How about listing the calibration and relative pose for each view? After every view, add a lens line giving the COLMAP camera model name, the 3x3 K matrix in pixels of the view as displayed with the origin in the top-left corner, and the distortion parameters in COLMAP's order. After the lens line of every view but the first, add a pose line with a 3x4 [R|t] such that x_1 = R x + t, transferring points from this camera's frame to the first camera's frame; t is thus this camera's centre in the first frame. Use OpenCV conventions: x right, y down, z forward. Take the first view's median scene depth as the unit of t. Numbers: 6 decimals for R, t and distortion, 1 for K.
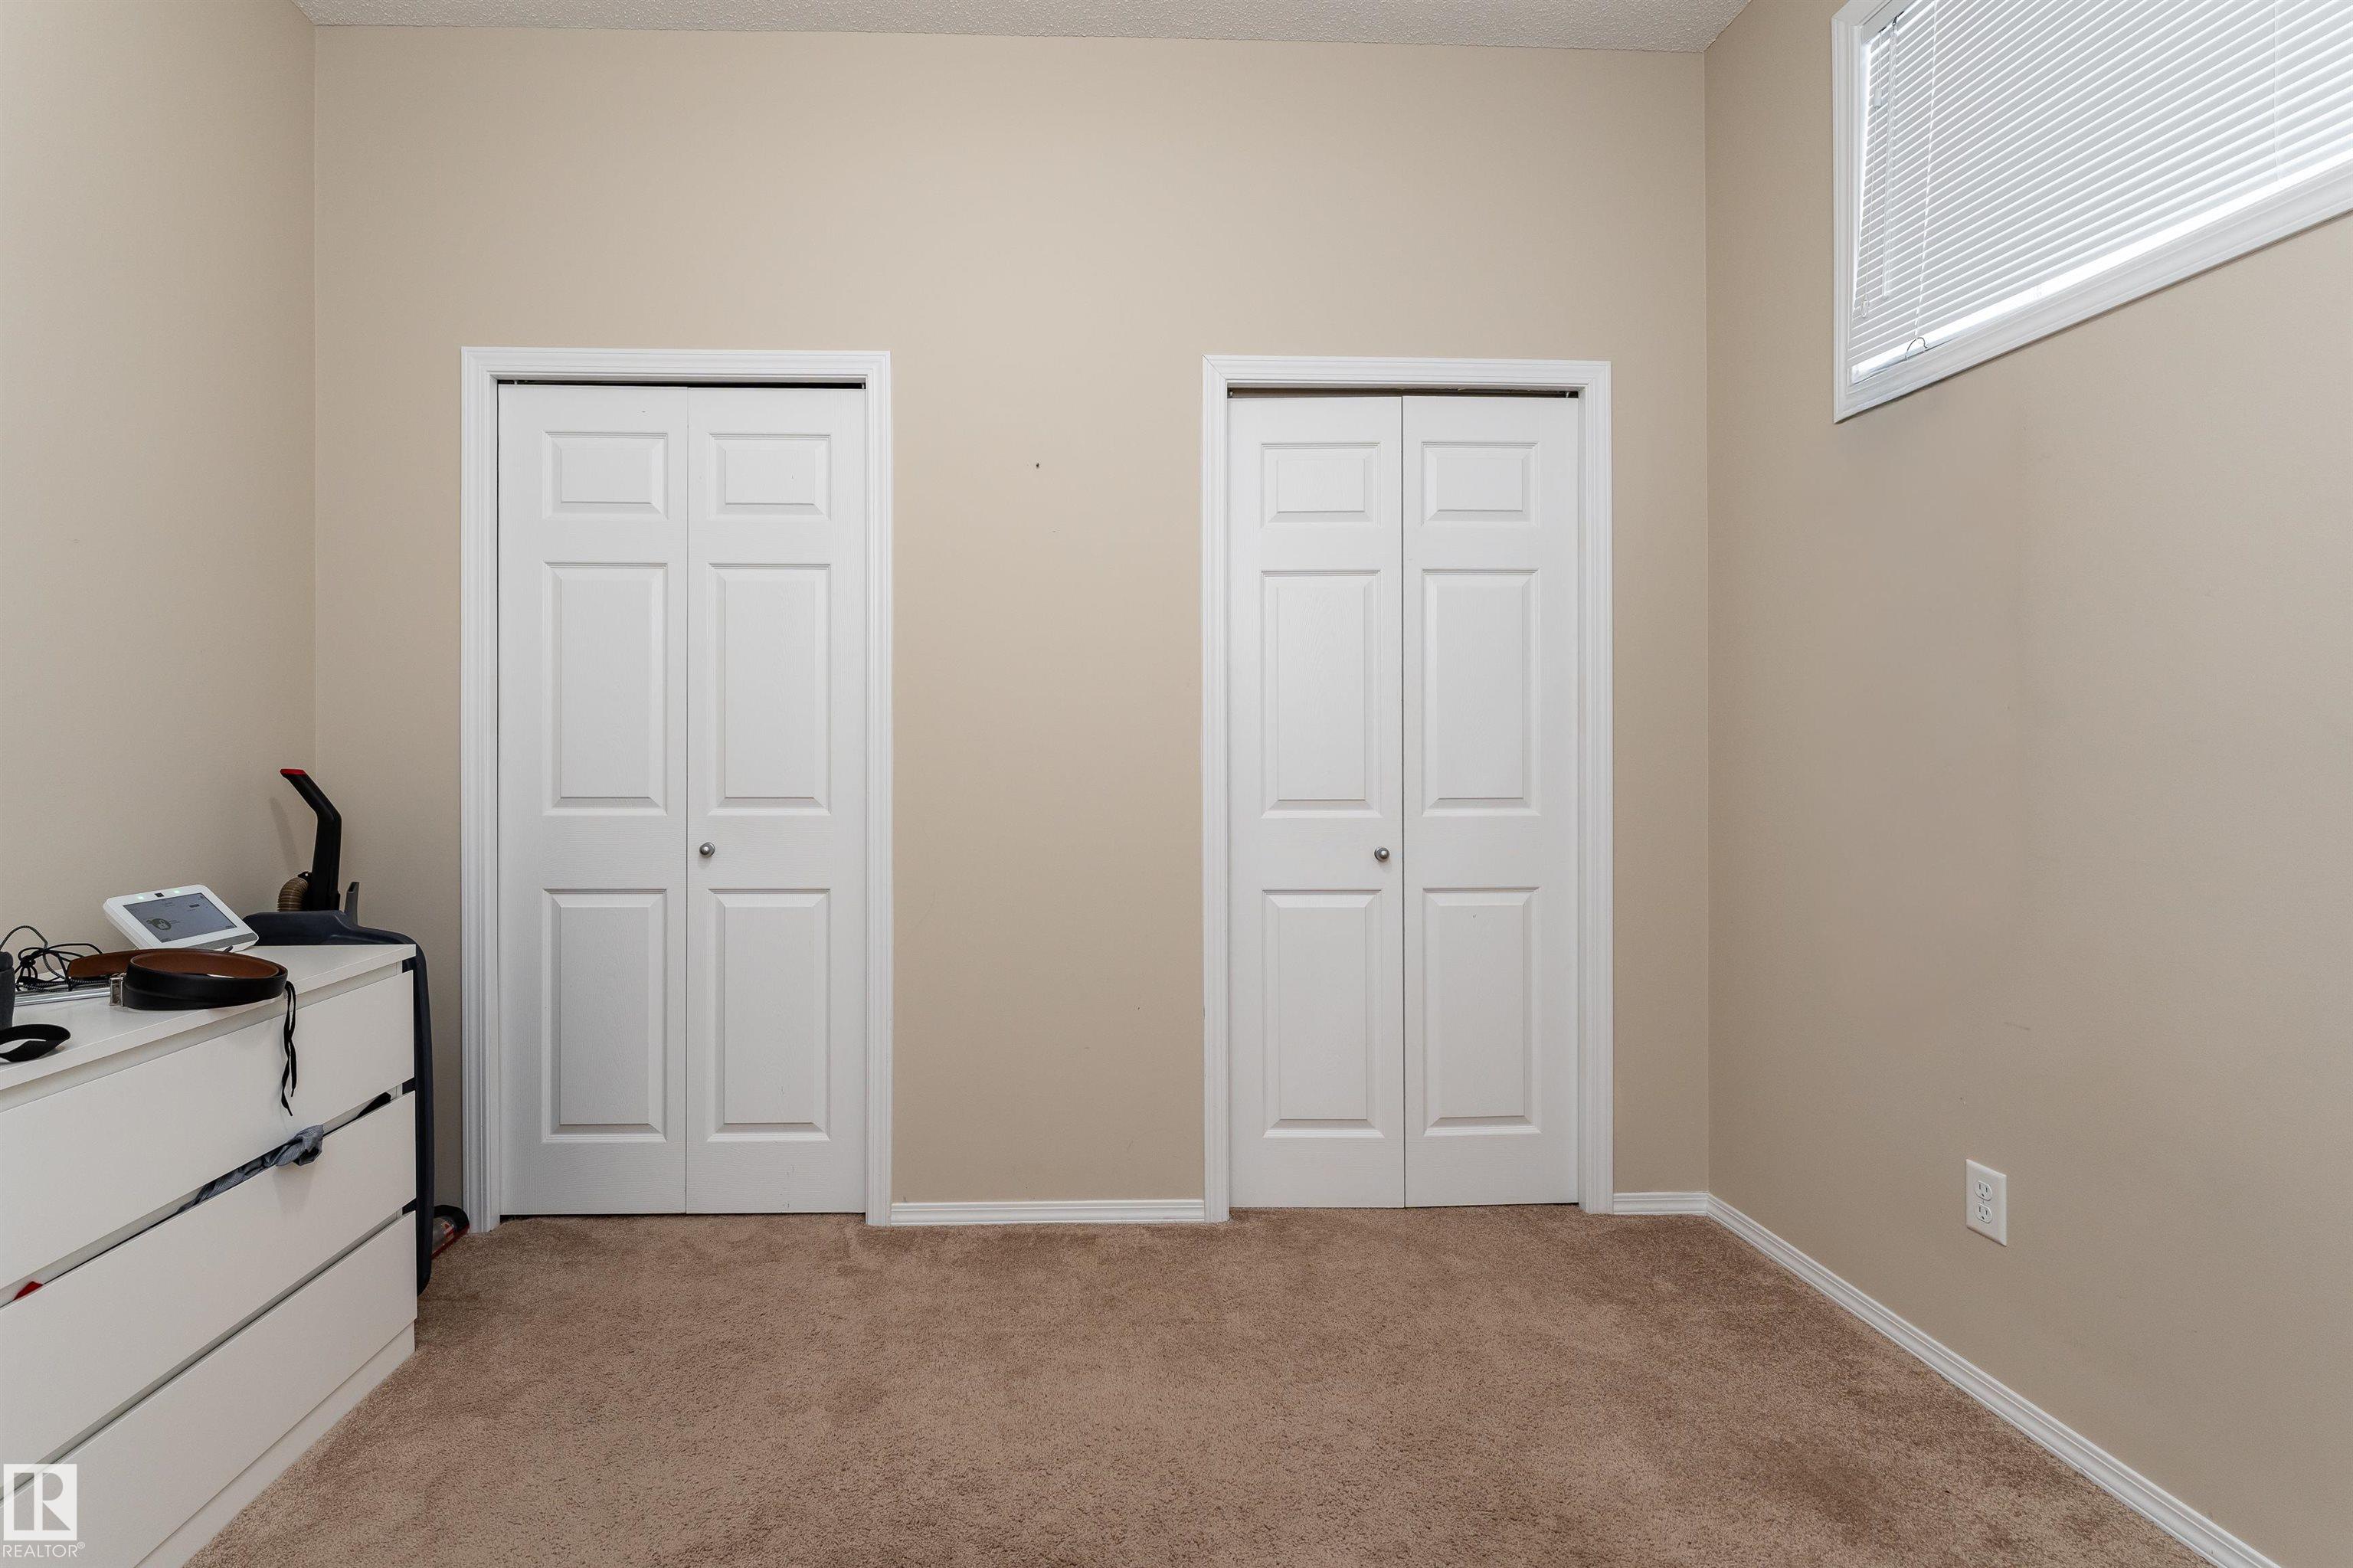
lens RADIAL K [[1040.6, 0, 1176.3], [0, 1040.6, 751.3], [0, 0, 1]] dist [-0.003219, -0.000220]
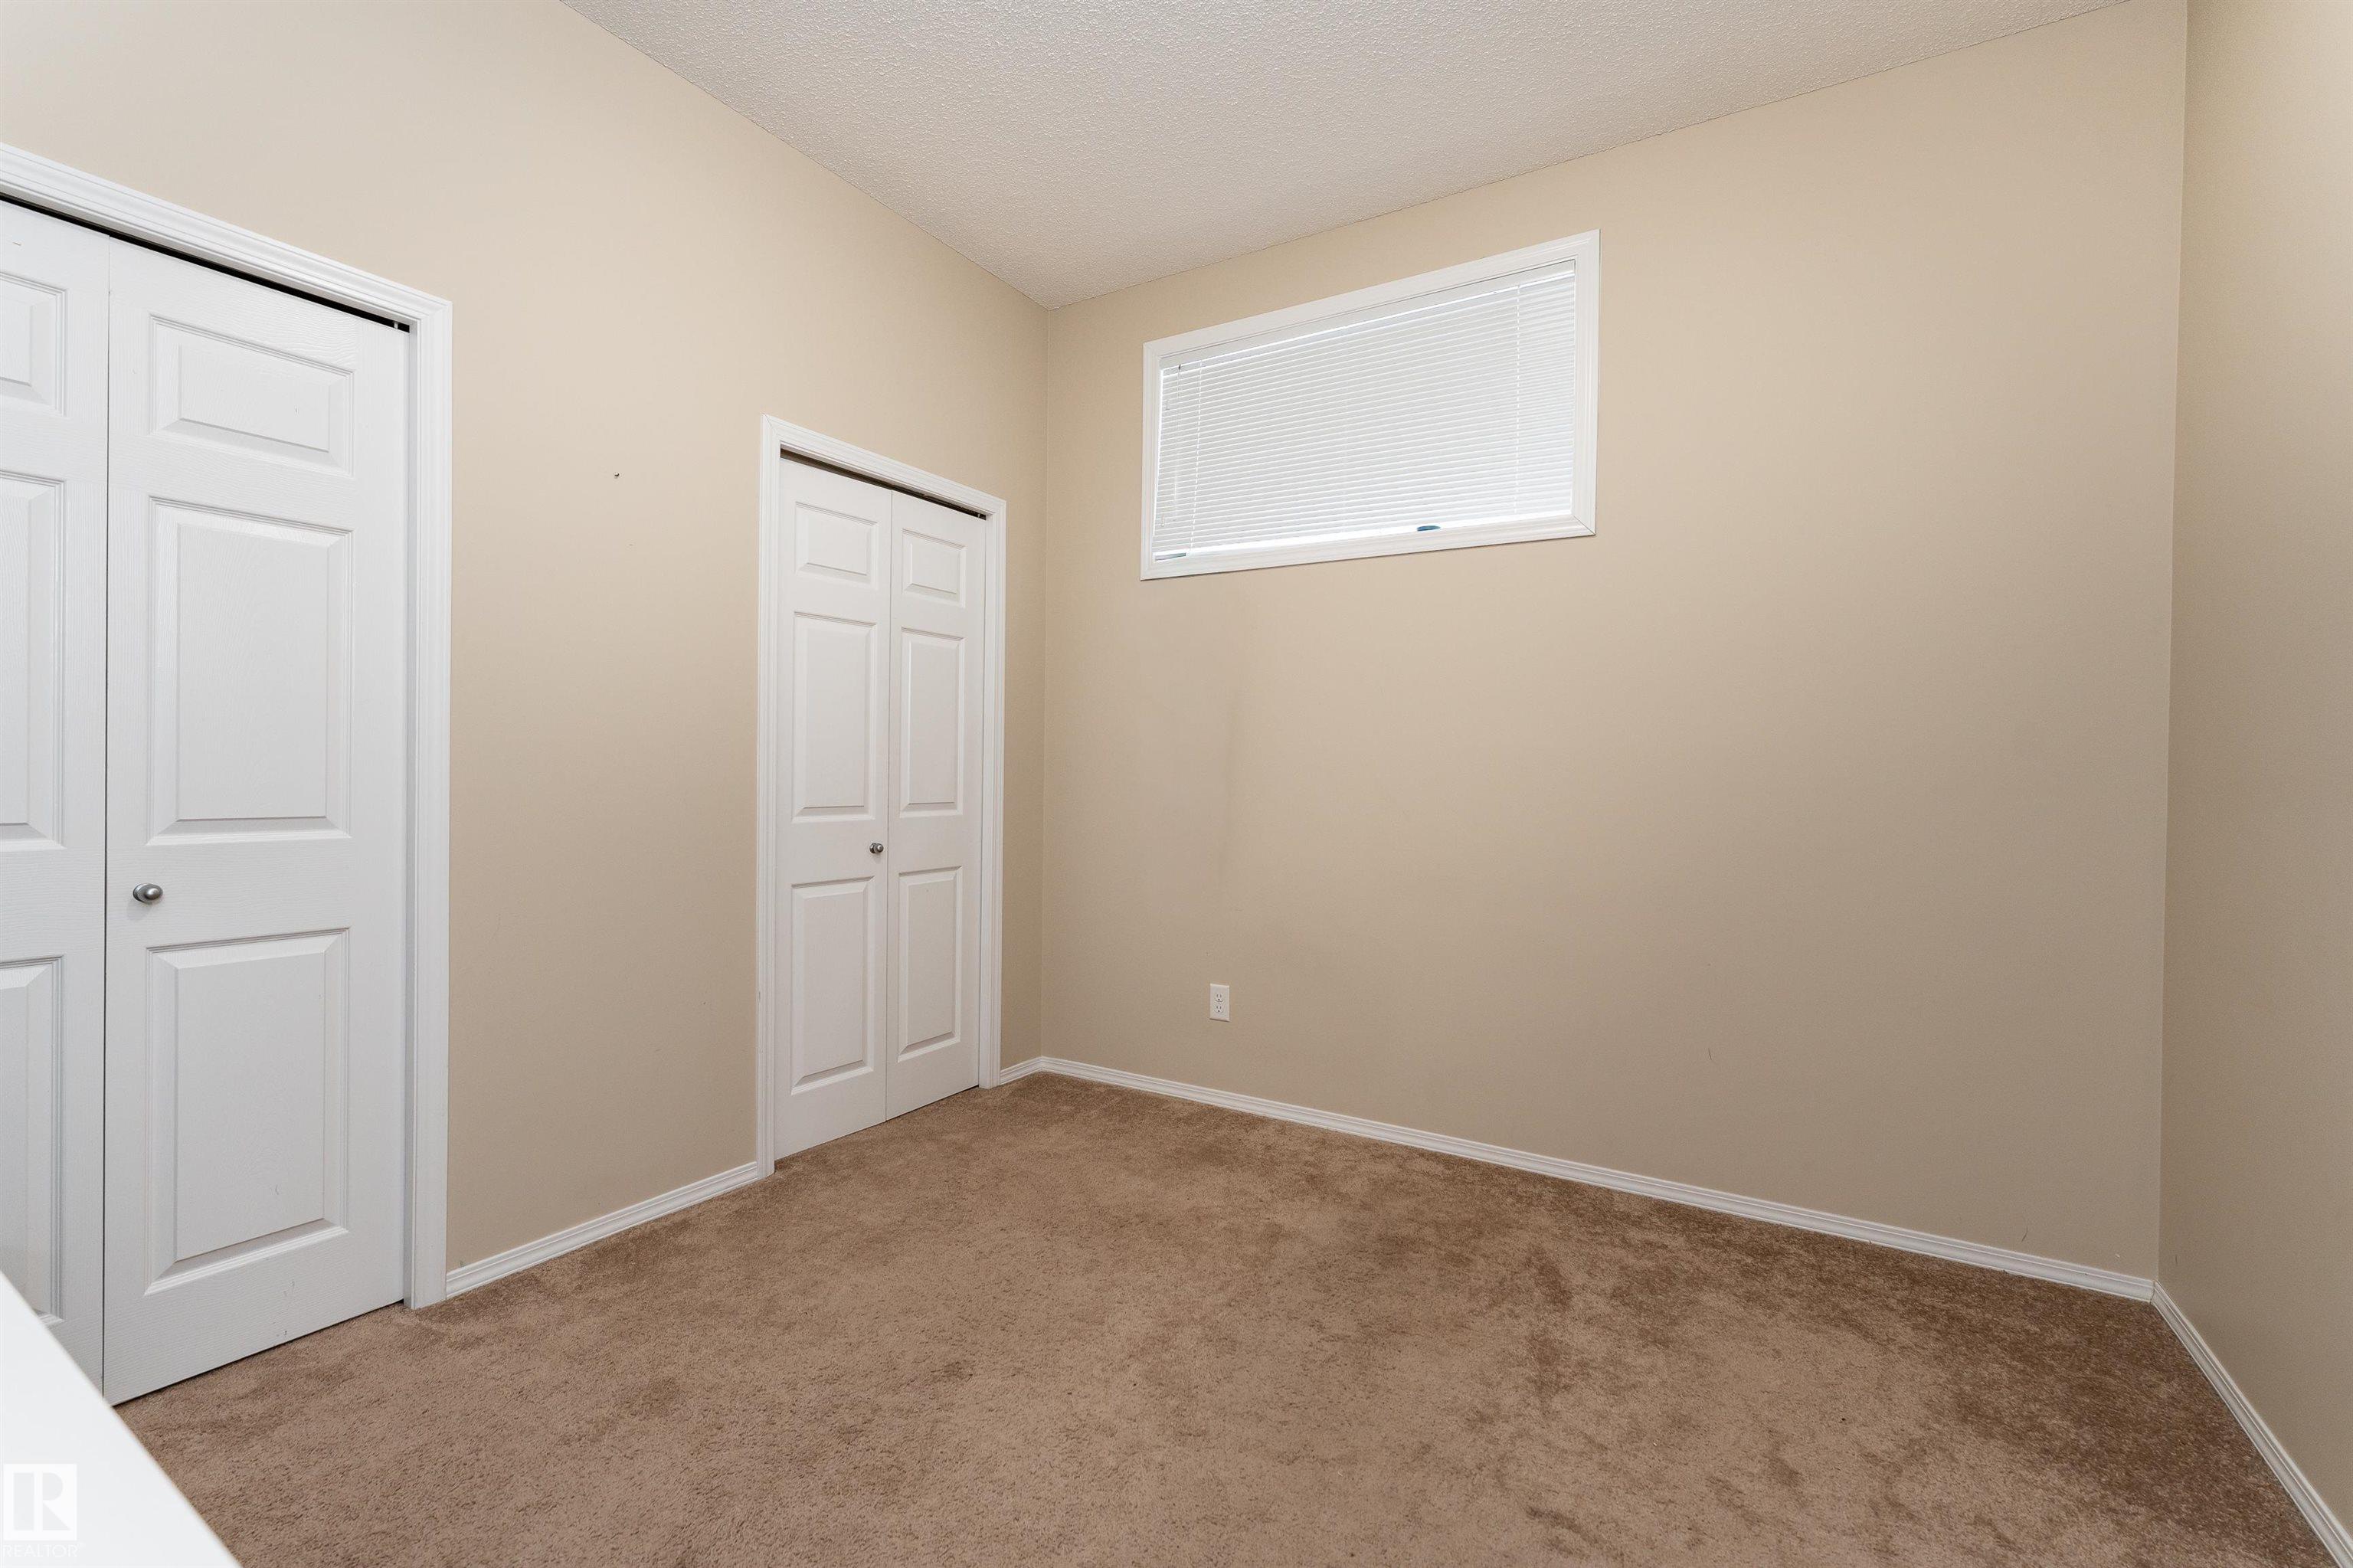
lens RADIAL K [[996.8, 0, 1163.6], [0, 996.8, 776.6], [0, 0, 1]] dist [-0.000478, -0.000132]
pose [[0.561054, 0.004022, 0.827769, -0.632399], [-0.017716, 0.999817, 0.007150, -0.003687], [-0.827590, -0.018676, 0.561023, 0.029770]]
